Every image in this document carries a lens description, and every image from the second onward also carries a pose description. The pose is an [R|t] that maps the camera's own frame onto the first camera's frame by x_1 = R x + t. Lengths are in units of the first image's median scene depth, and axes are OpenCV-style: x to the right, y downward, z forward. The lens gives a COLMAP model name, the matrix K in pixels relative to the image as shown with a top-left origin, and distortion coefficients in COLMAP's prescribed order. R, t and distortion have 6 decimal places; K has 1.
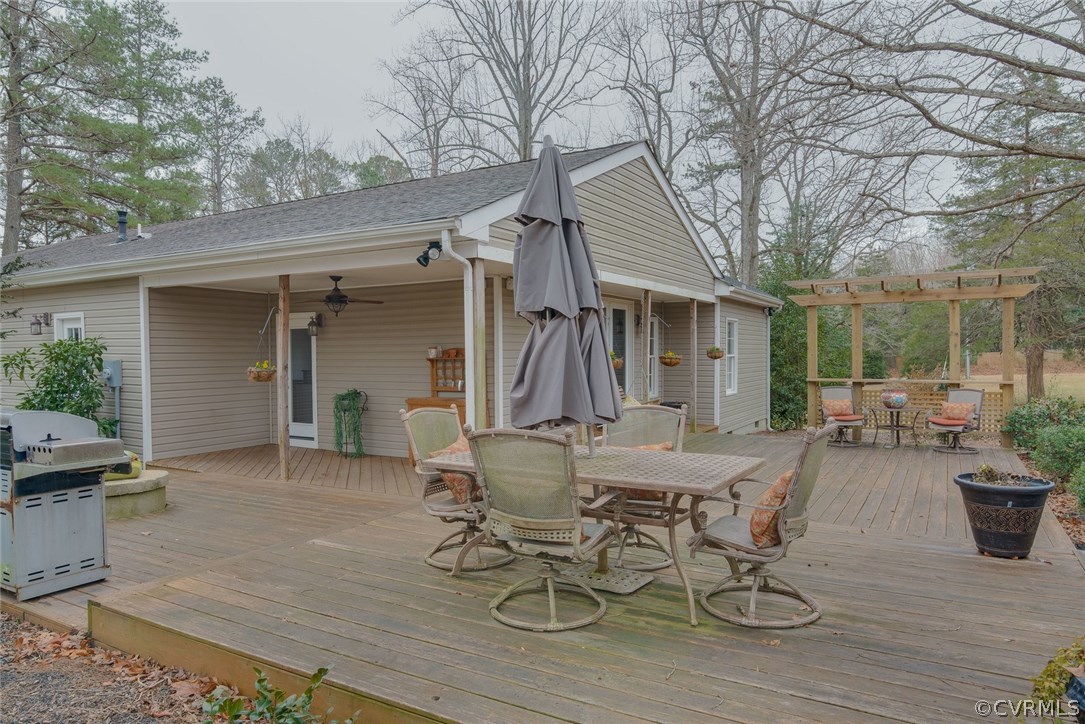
lens RADIAL K [[660.2, 0, 570.0], [0, 660.2, 357.9], [0, 0, 1]] dist [0.017098, 0.003196]
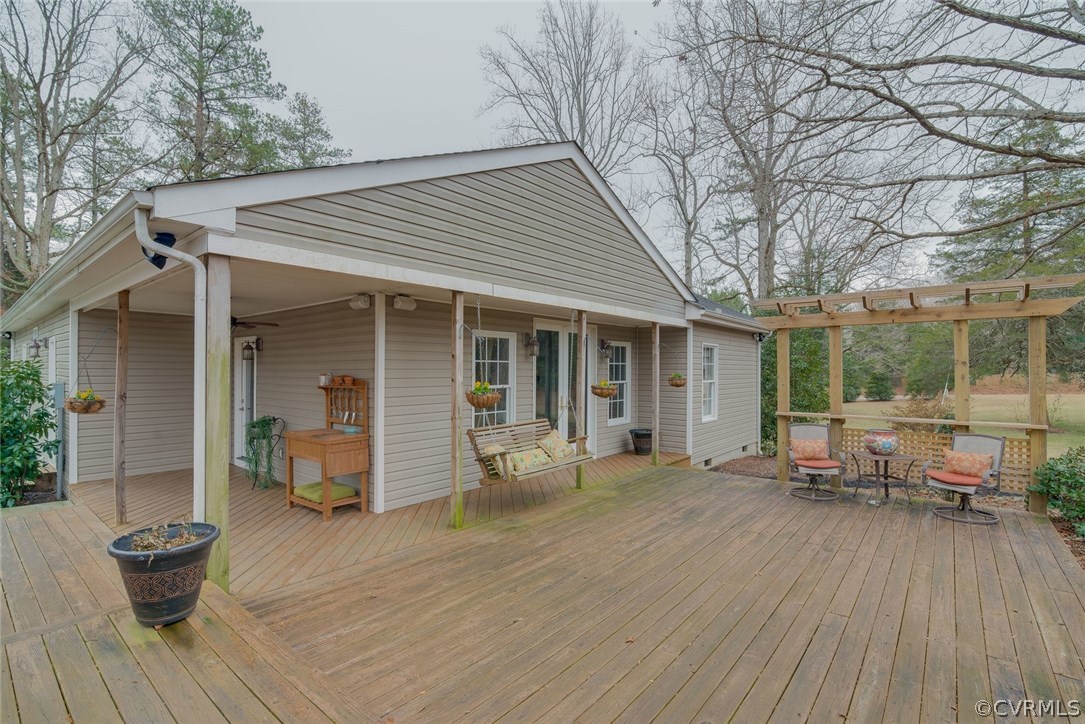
lens RADIAL K [[493.8, 0, 563.9], [0, 493.8, 360.6], [0, 0, 1]] dist [-0.003390, -0.000522]
pose [[0.989393, 0.006993, -0.145097, 0.132940], [-0.010902, 0.999598, -0.026162, -0.012593], [0.144856, 0.027467, 0.989071, 0.238613]]
